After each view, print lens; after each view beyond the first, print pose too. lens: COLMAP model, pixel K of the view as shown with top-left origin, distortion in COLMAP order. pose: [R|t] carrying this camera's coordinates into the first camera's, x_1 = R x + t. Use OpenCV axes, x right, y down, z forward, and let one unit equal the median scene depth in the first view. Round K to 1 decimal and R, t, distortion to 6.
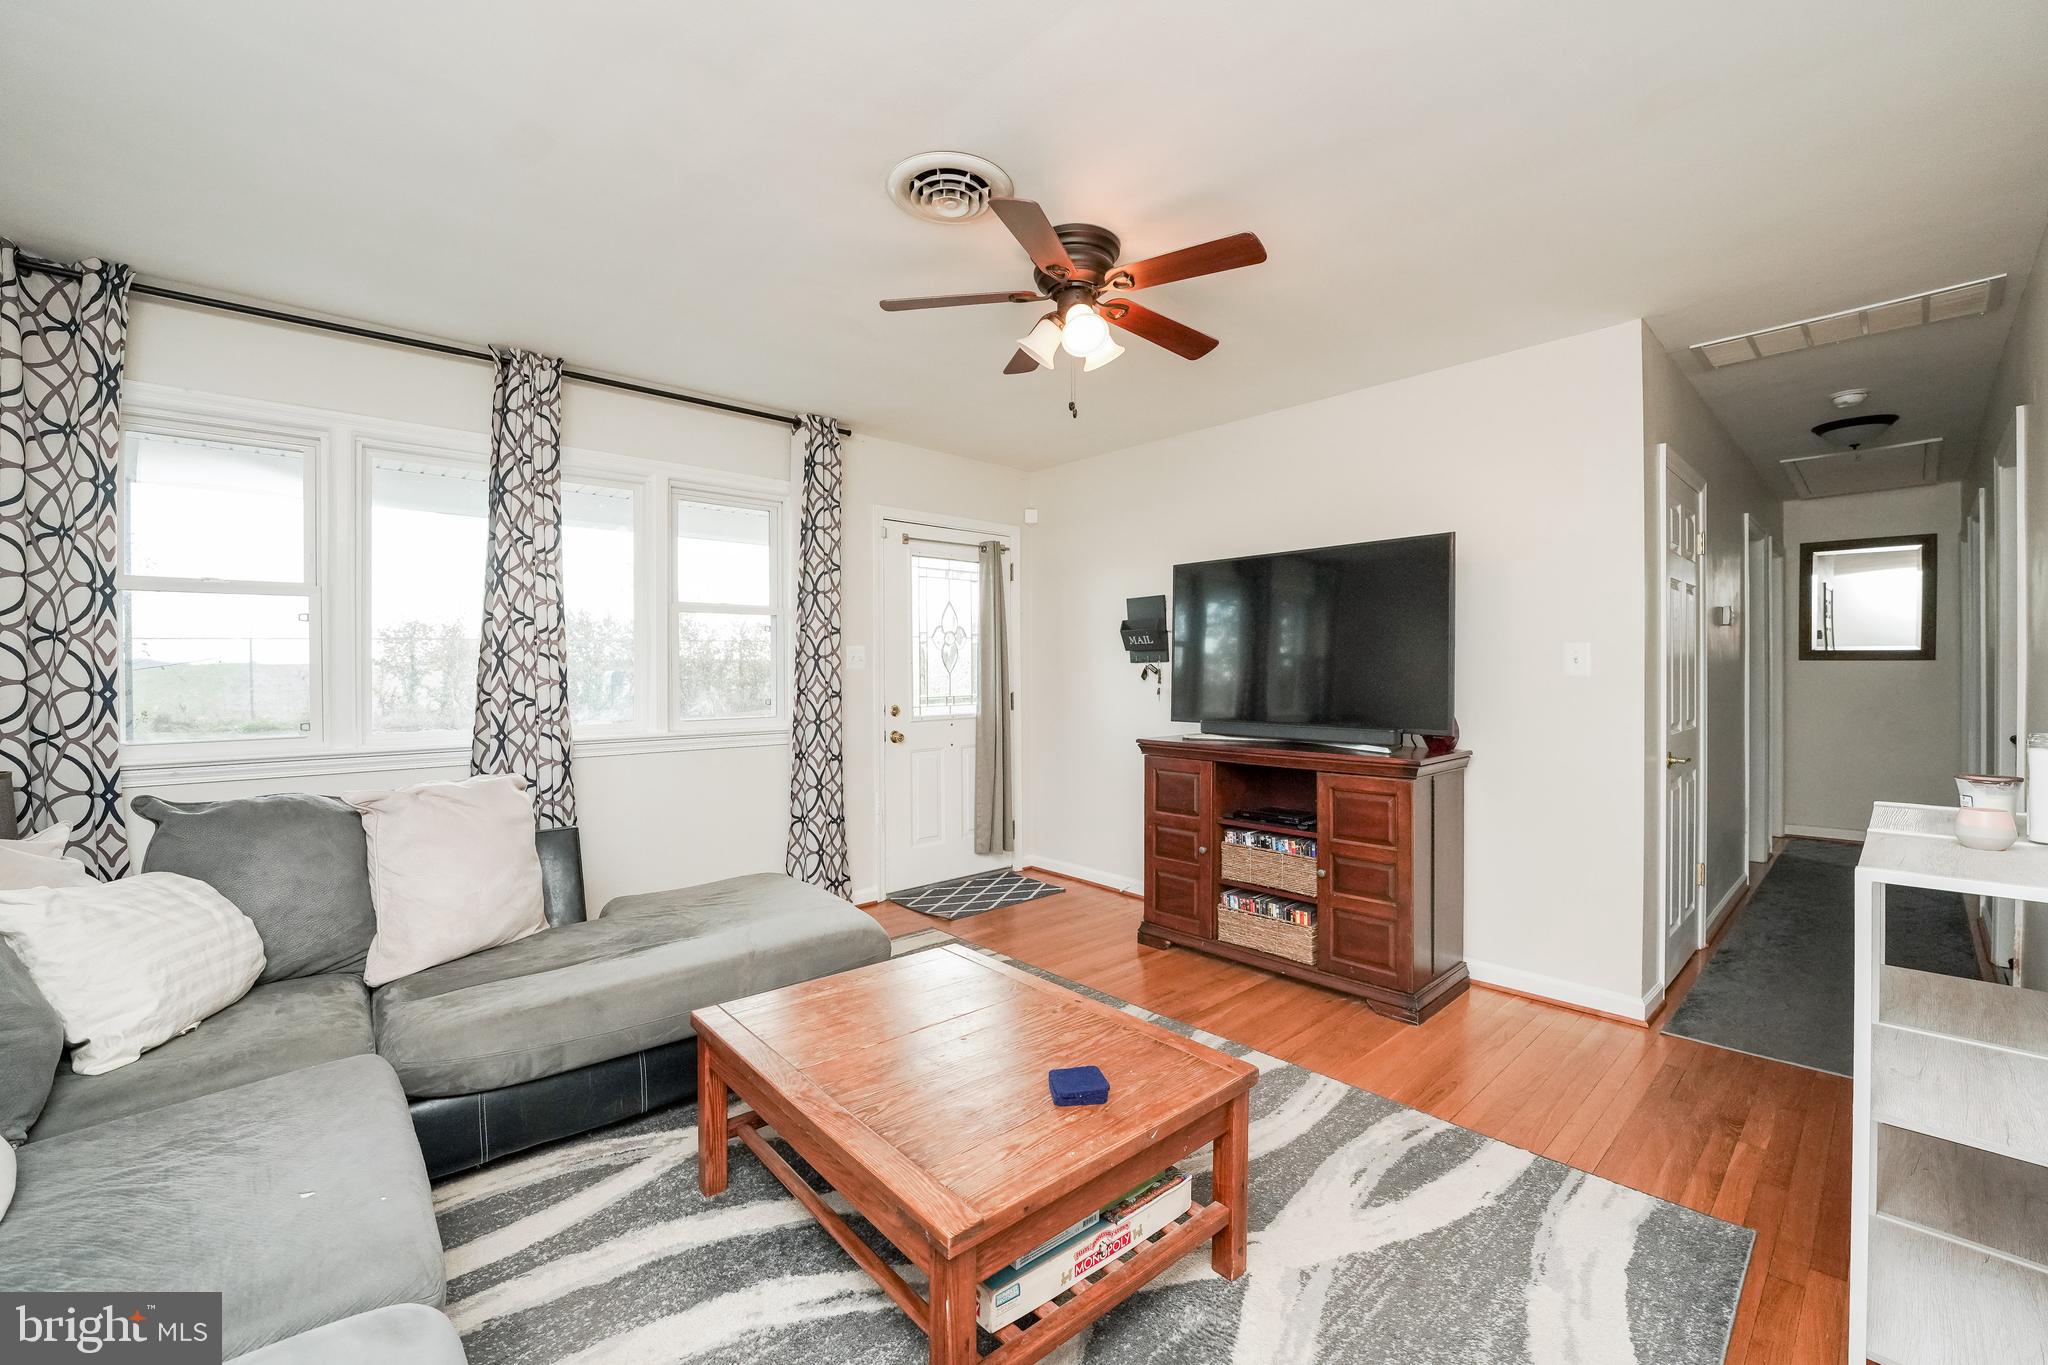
lens RADIAL K [[829.1, 0, 1025.0], [0, 829.1, 666.8], [0, 0, 1]] dist [-0.014100, -0.000098]
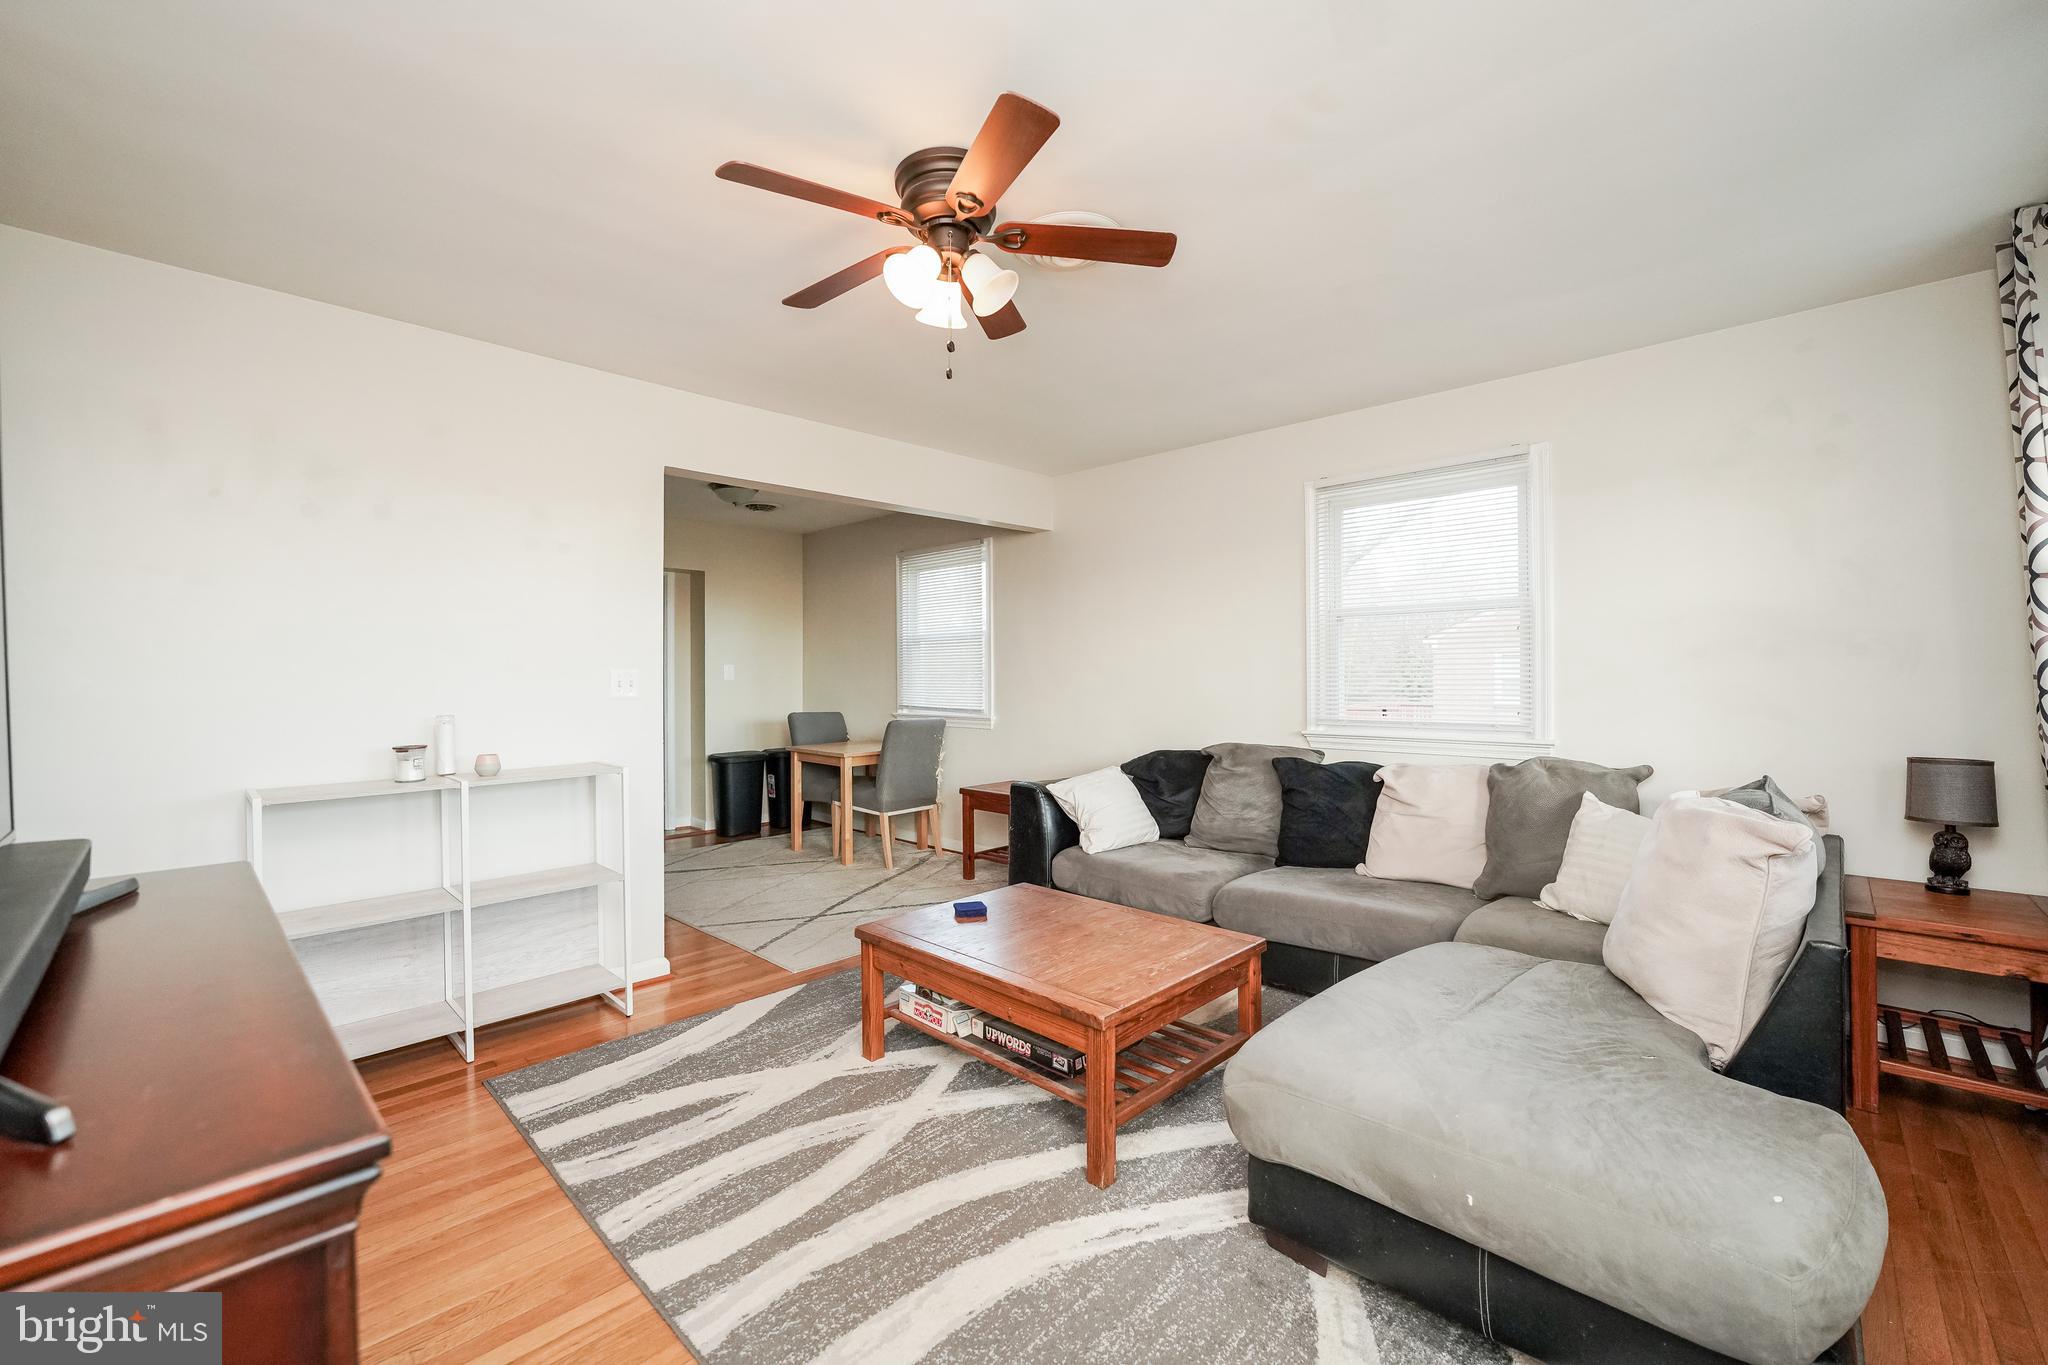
lens RADIAL K [[829.1, 0, 1025.0], [0, 829.1, 666.8], [0, 0, 1]] dist [-0.014100, -0.000098]
pose [[-0.997810, 0.013433, -0.064767, 0.049000], [0.013381, 0.999910, 0.001231, -0.003857], [0.064777, 0.000361, -0.997900, 2.300229]]
